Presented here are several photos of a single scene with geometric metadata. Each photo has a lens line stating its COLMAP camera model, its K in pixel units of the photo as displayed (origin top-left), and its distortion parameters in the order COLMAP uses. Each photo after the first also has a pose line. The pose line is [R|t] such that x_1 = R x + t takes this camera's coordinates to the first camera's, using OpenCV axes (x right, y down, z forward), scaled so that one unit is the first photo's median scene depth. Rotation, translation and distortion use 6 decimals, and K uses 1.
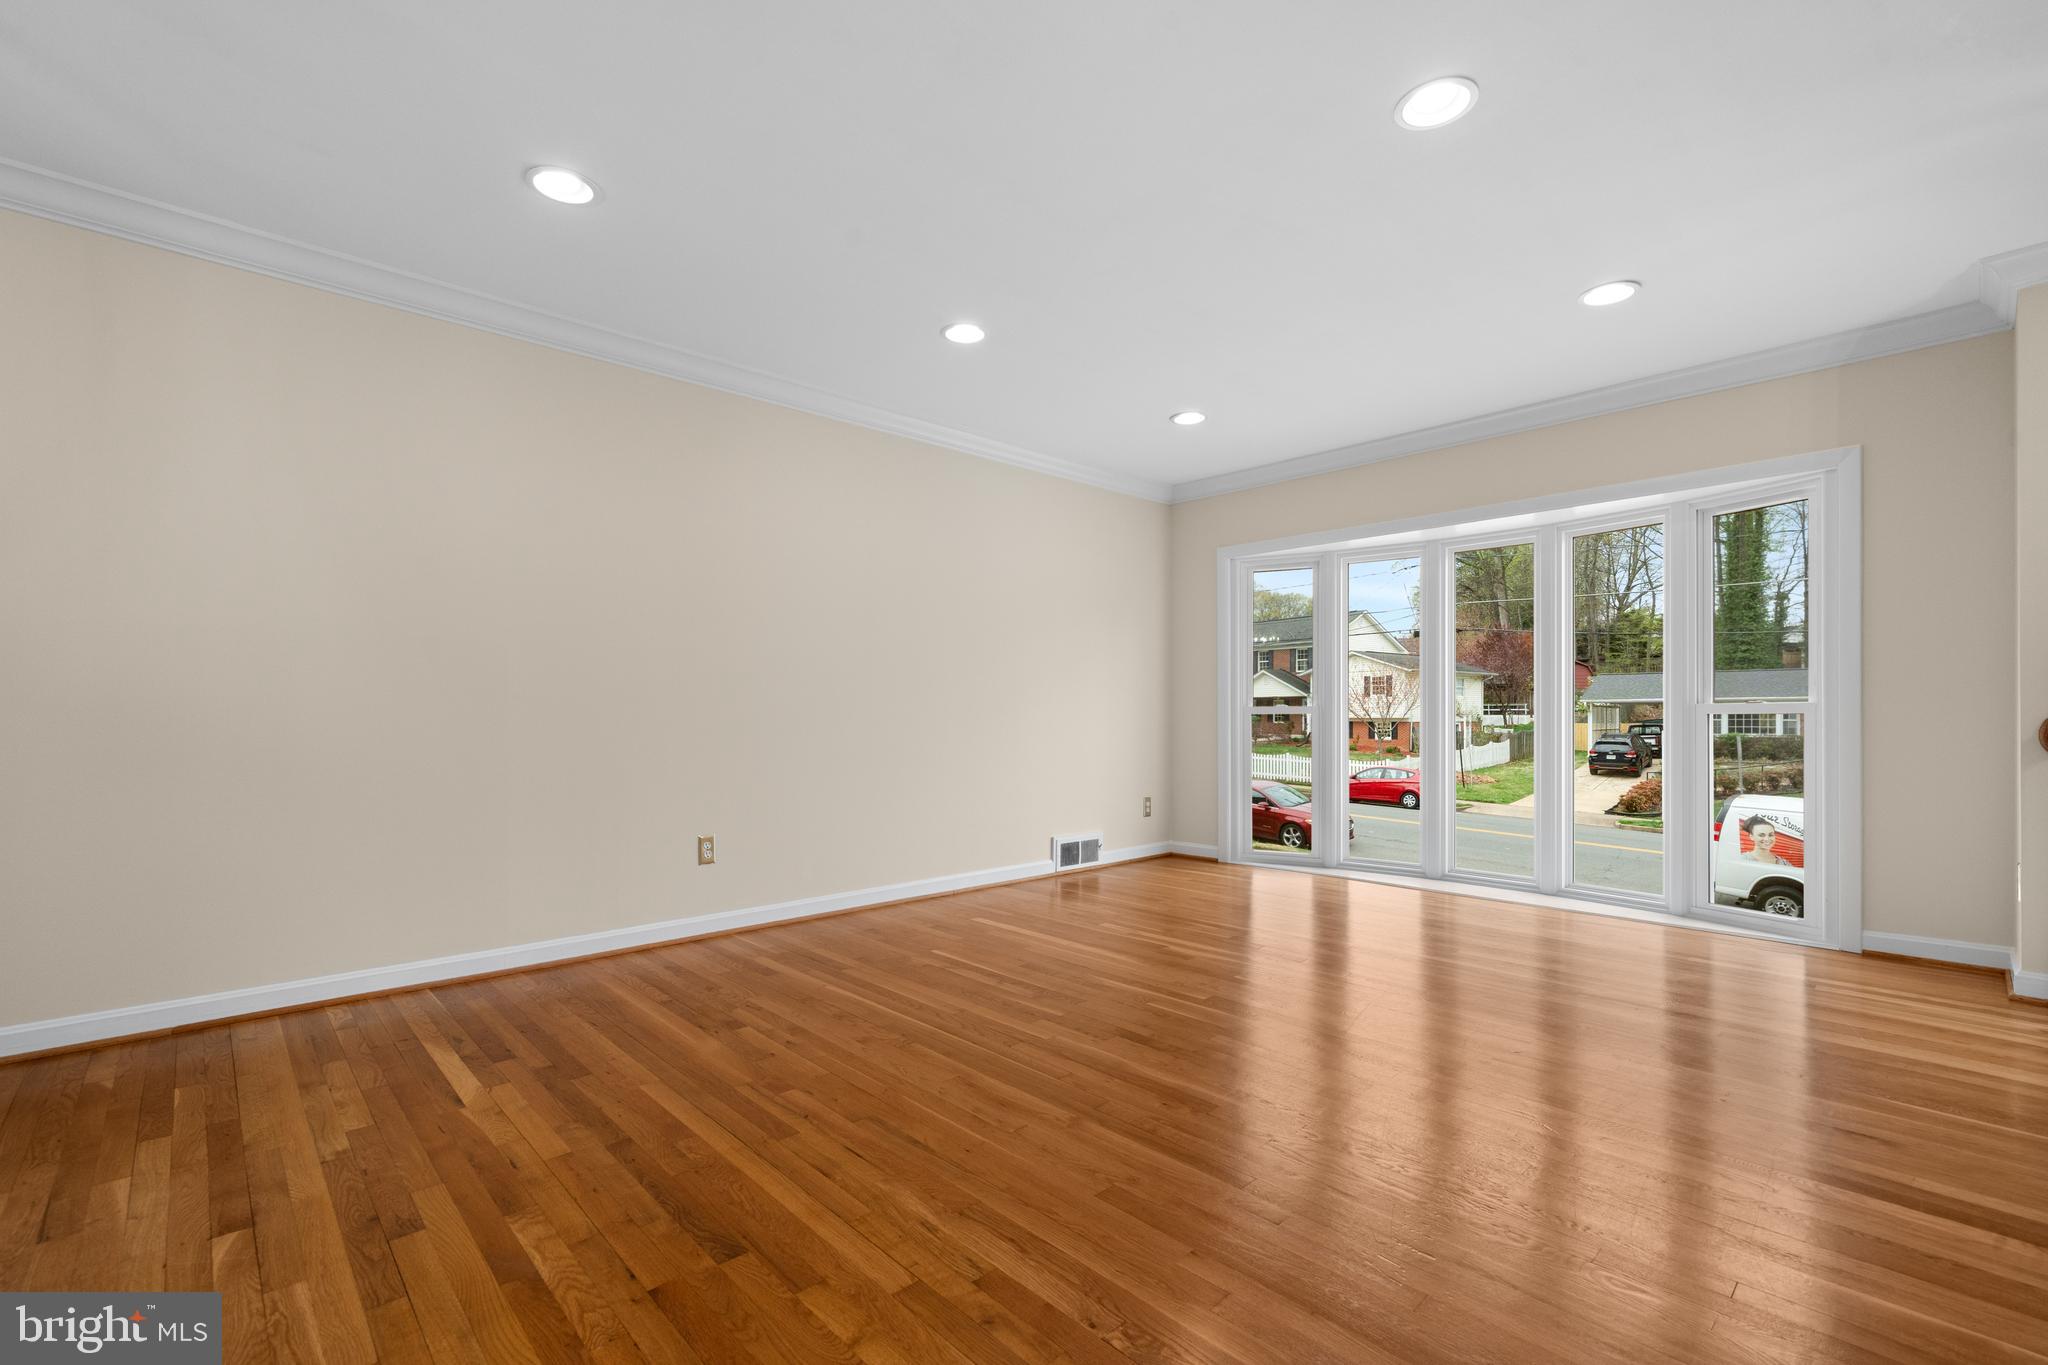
lens RADIAL K [[884.1, 0, 1019.5], [0, 884.1, 712.2], [0, 0, 1]] dist [-0.000506, -0.000077]
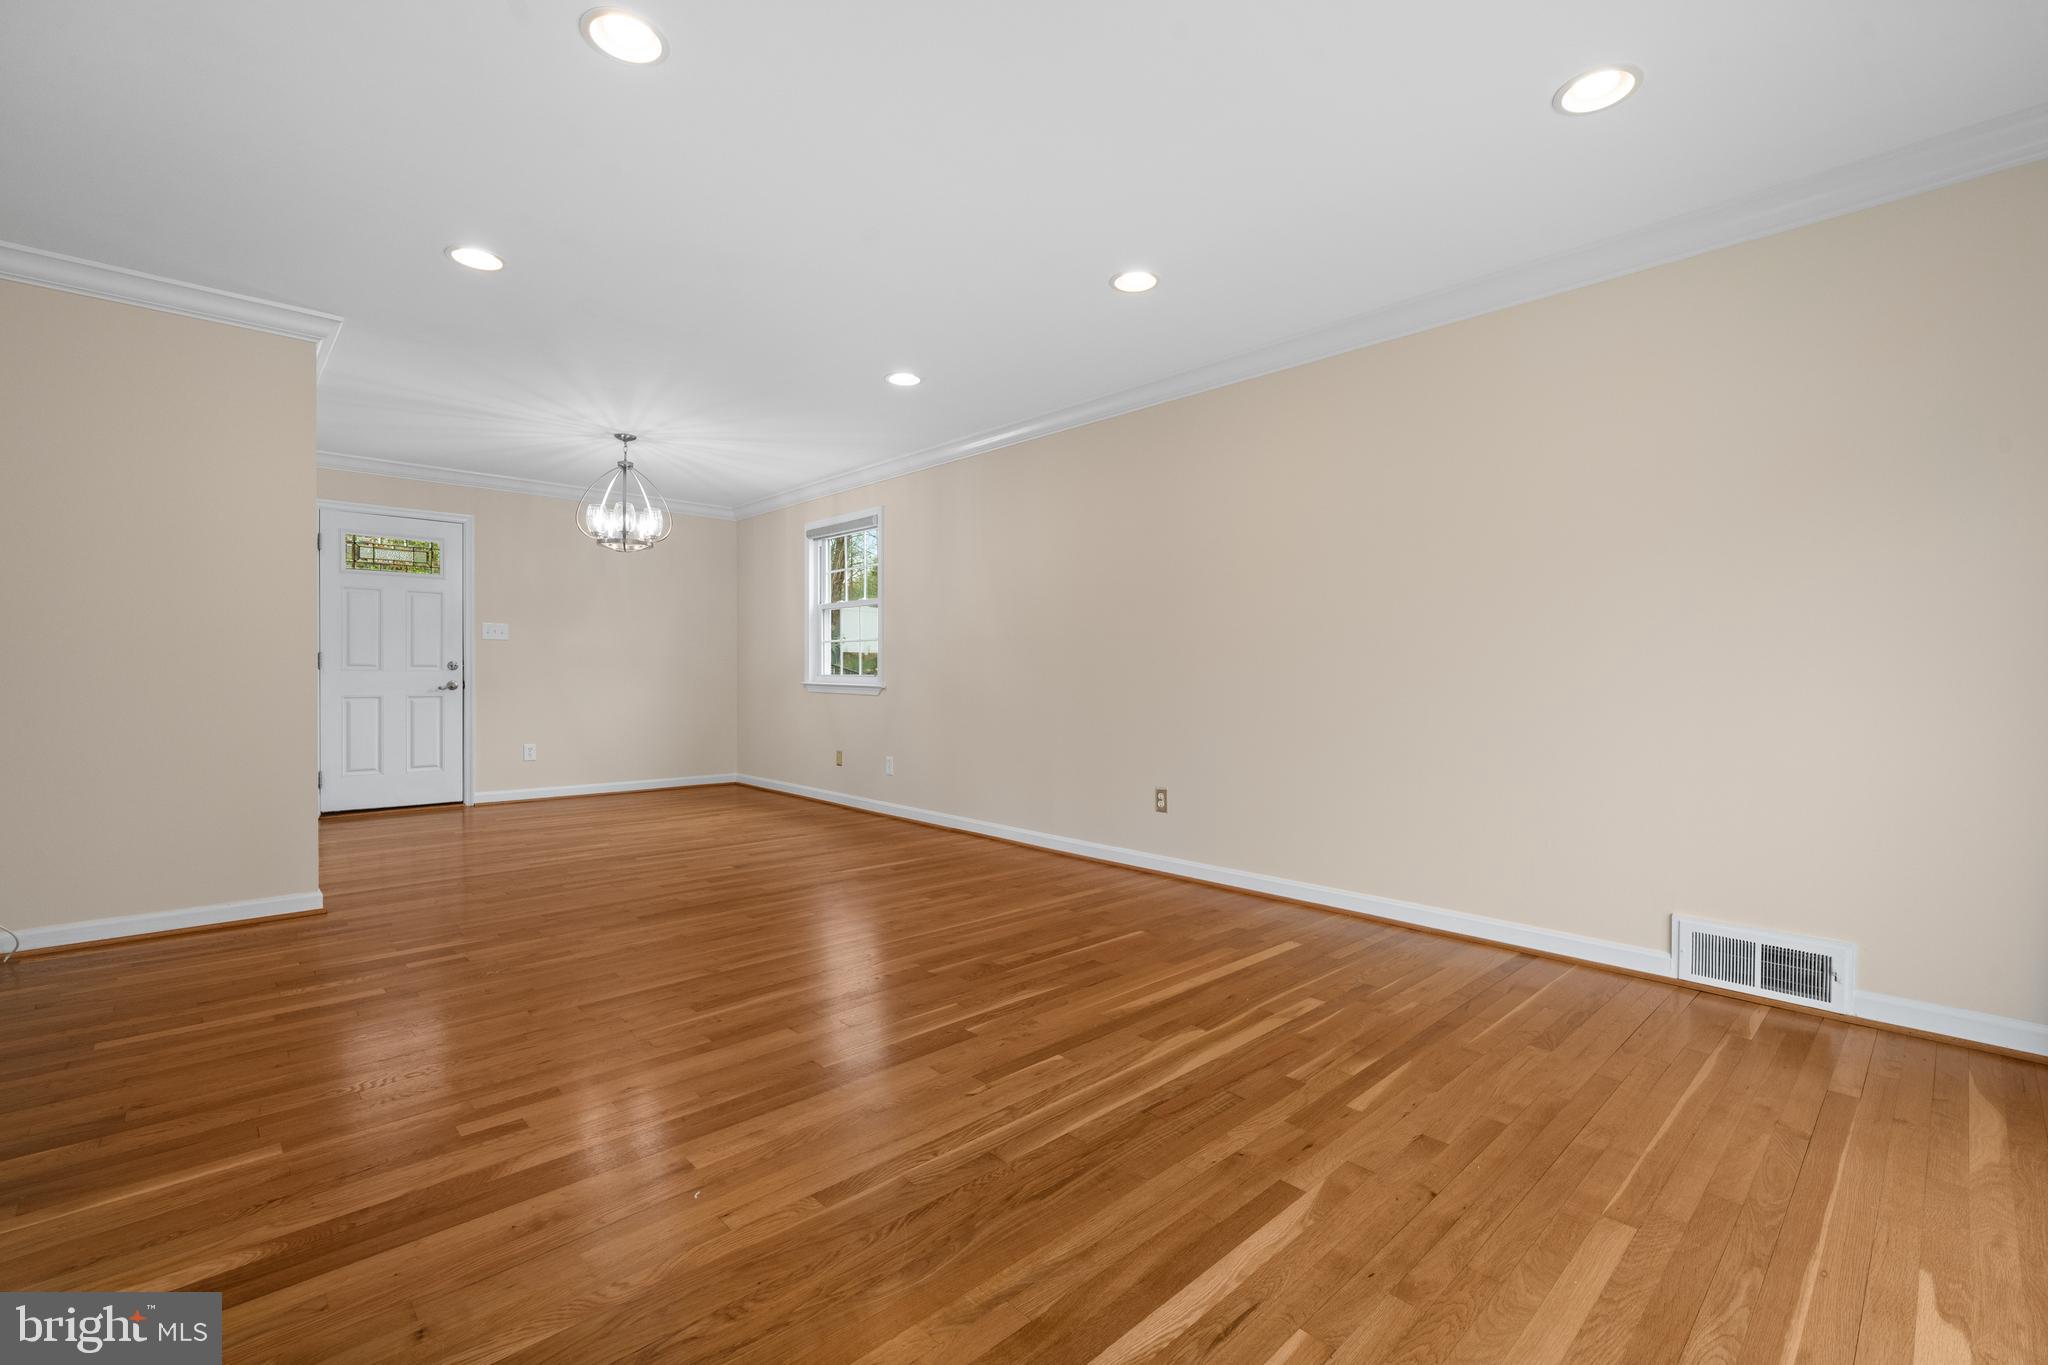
lens RADIAL K [[911.7, 0, 1034.1], [0, 911.7, 685.7], [0, 0, 1]] dist [-0.000585, -0.000105]
pose [[0.002414, 0.016679, -0.999858, 0.858612], [-0.004953, 0.999849, 0.016667, -0.010302], [0.999985, 0.004912, 0.002496, 0.859456]]
